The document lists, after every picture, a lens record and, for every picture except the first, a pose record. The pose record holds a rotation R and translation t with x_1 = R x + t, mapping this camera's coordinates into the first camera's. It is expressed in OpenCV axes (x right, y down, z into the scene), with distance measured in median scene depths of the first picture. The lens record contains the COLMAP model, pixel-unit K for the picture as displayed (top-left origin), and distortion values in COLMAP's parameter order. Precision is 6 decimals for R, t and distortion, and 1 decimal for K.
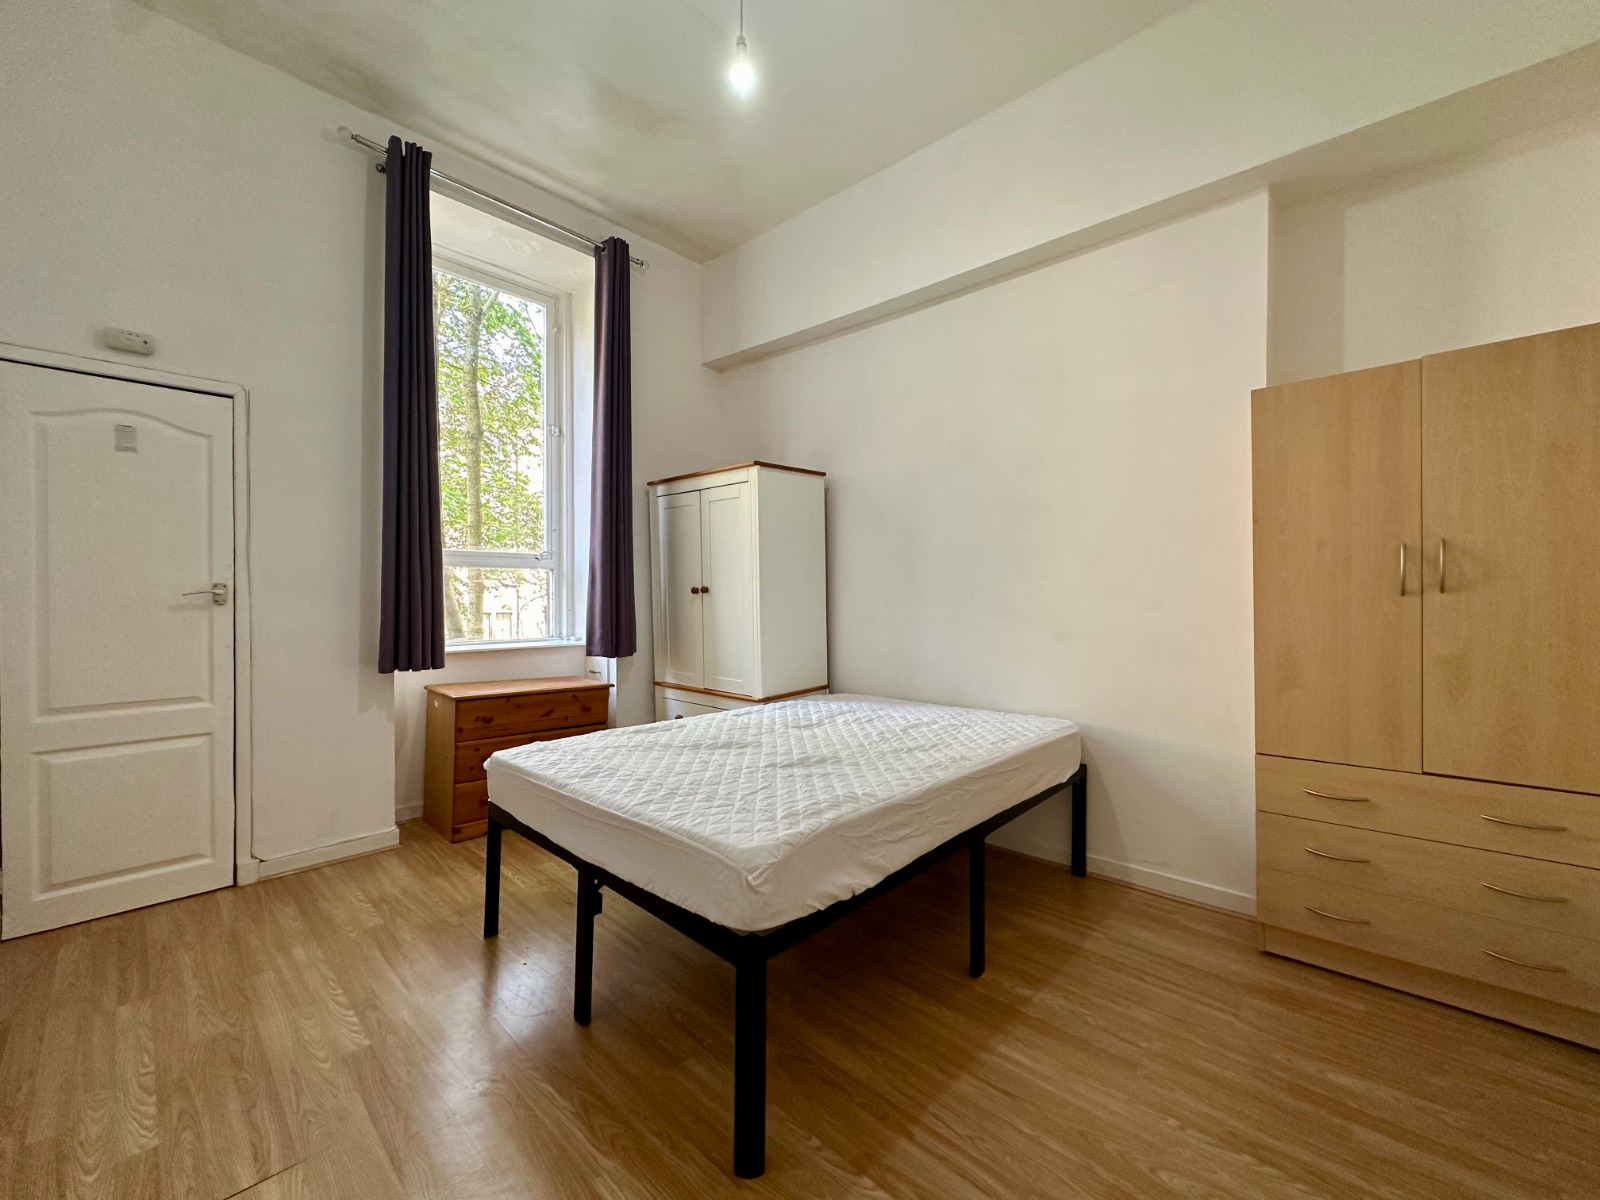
lens RADIAL K [[639.7, 0, 803.4], [0, 639.7, 601.1], [0, 0, 1]] dist [-0.000209, -0.000886]
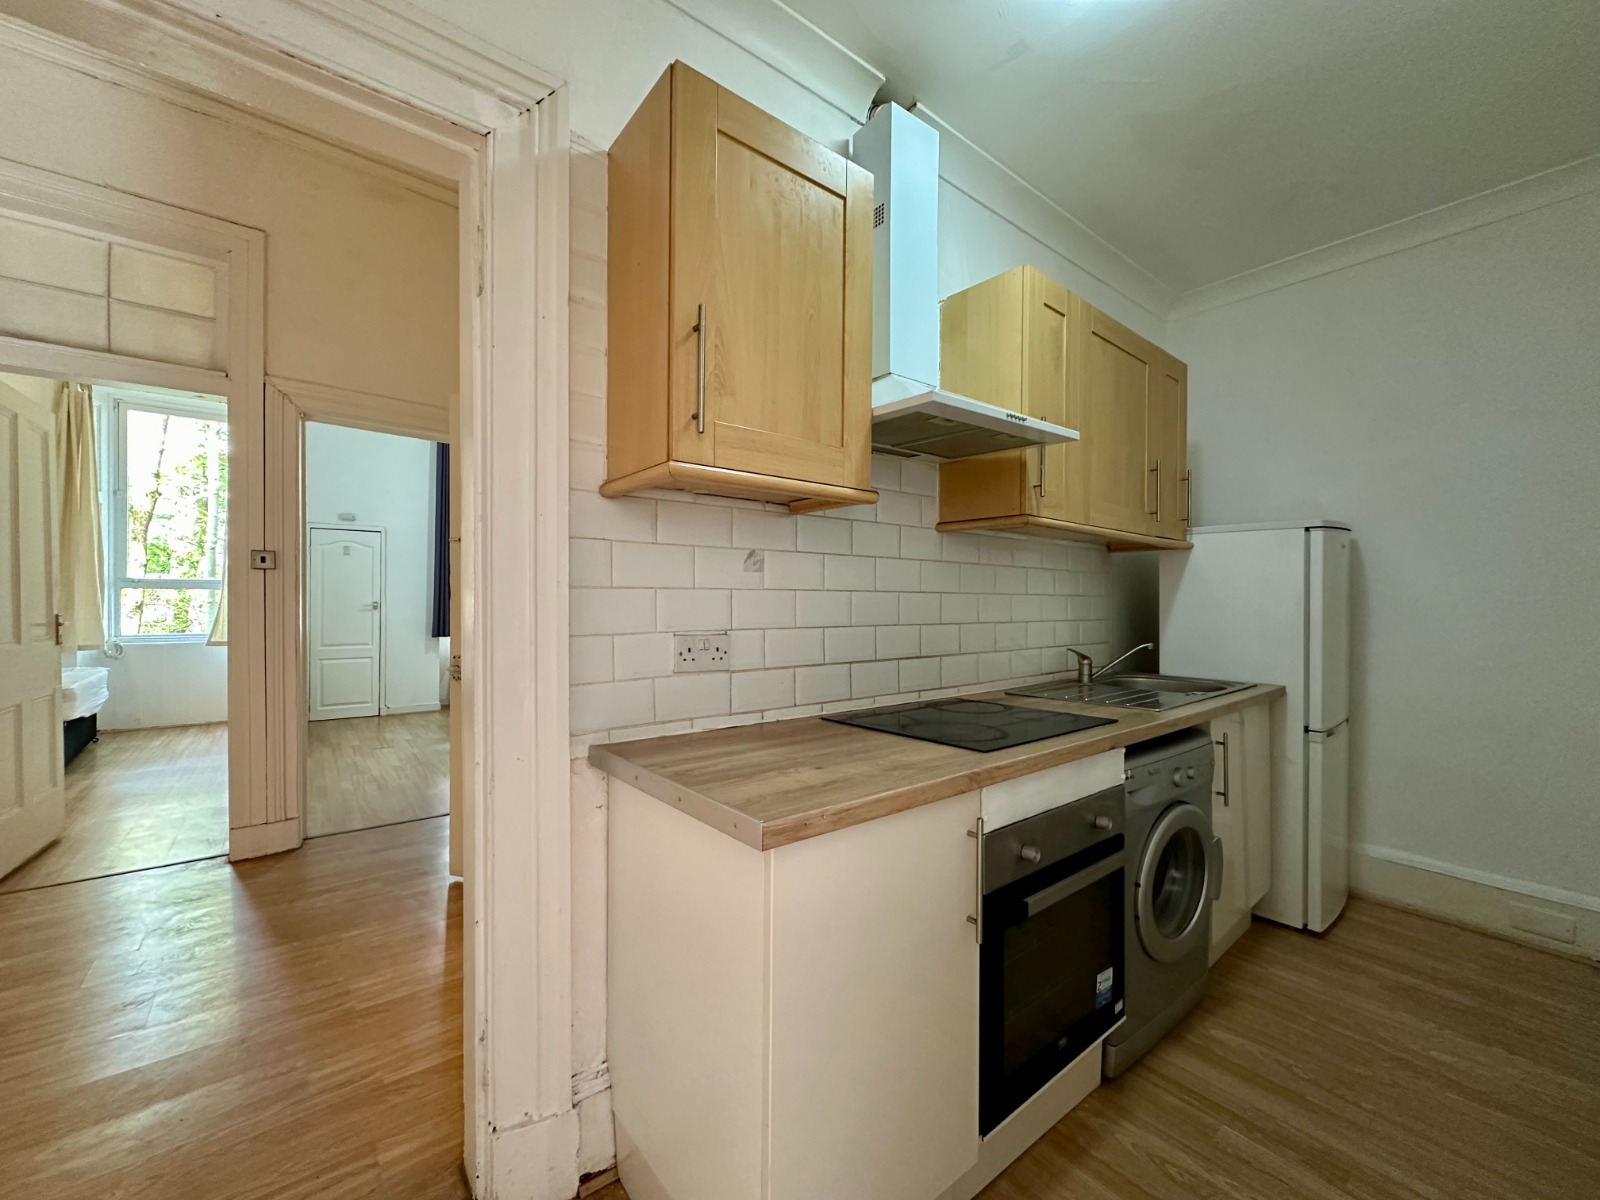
lens RADIAL K [[639.7, 0, 801.6], [0, 639.7, 599.8], [0, 0, 1]] dist [-0.000209, -0.000886]
pose [[0.988837, 0.008100, -0.148779, 1.119560], [-0.008713, 0.999956, -0.003469, -0.036445], [0.148745, 0.004727, 0.988864, -1.239336]]
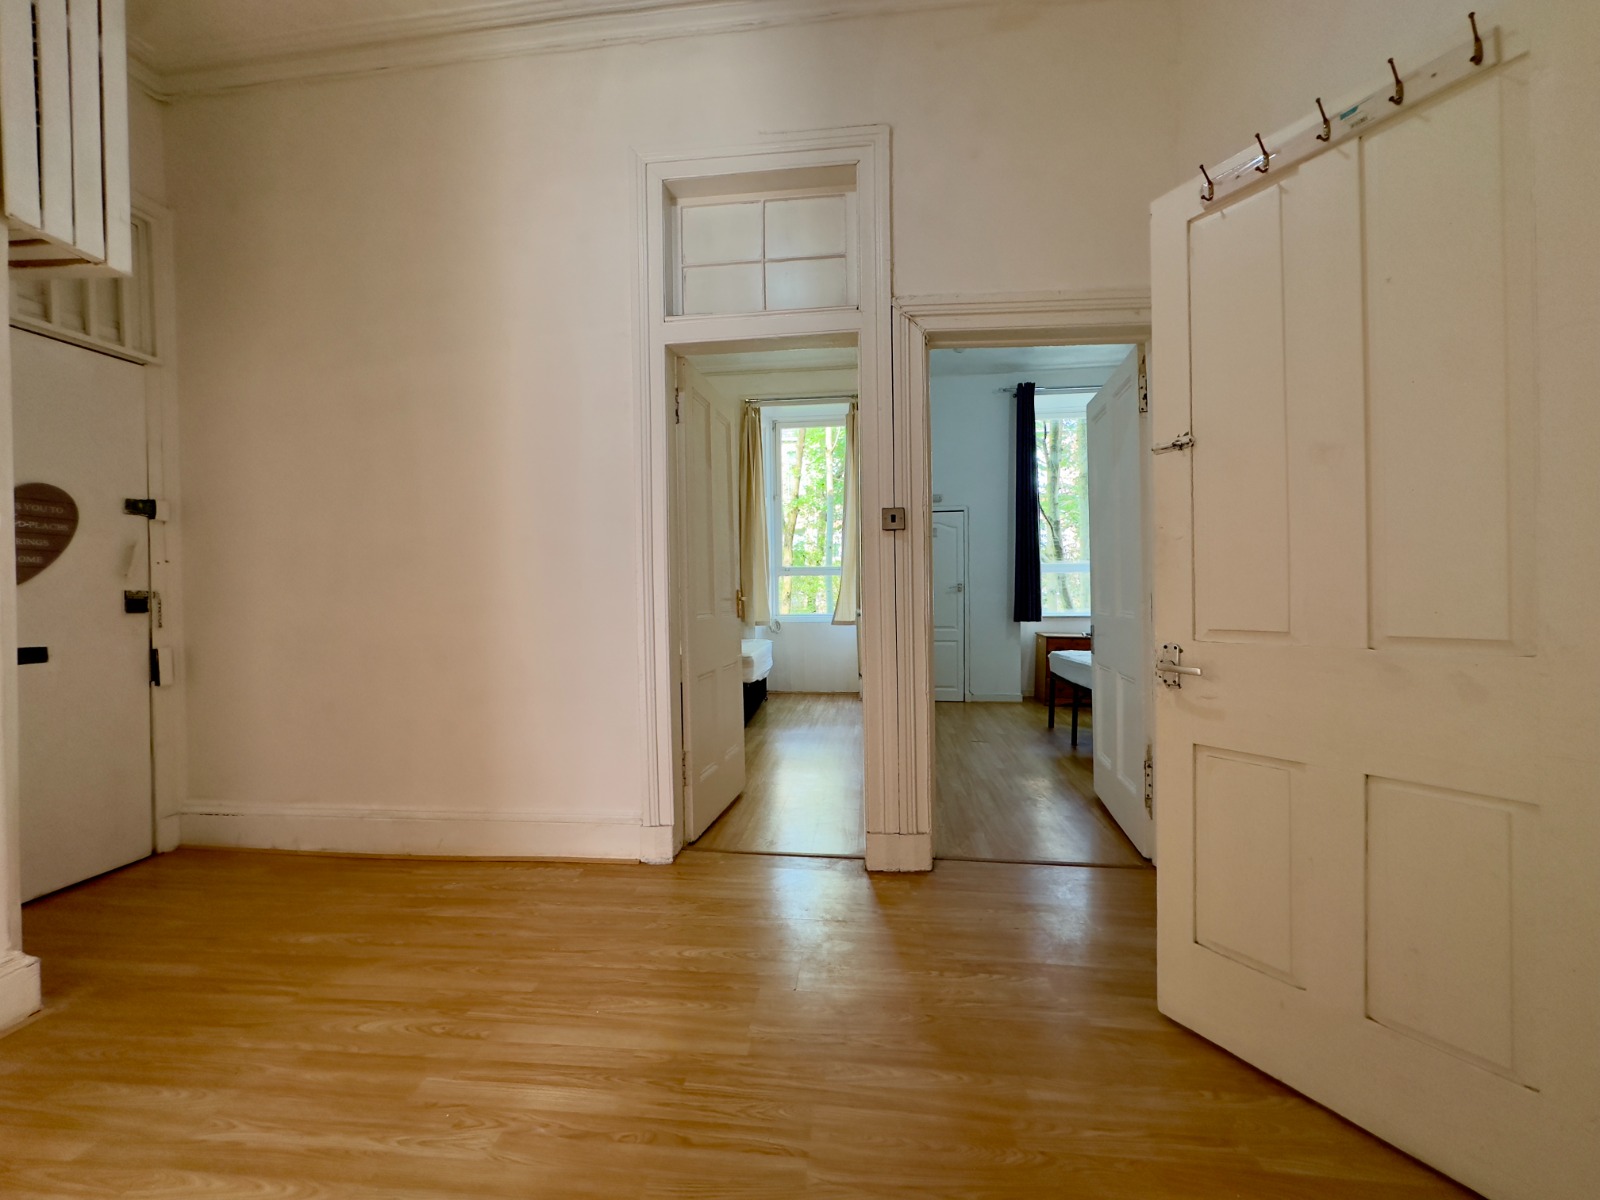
lens RADIAL K [[639.7, 0, 801.5], [0, 639.7, 596.1], [0, 0, 1]] dist [-0.000209, -0.000886]
pose [[0.595700, 0.003317, -0.803200, 0.701434], [0.004338, 0.999964, 0.007346, 0.002355], [0.803196, -0.007860, 0.595664, -0.945314]]
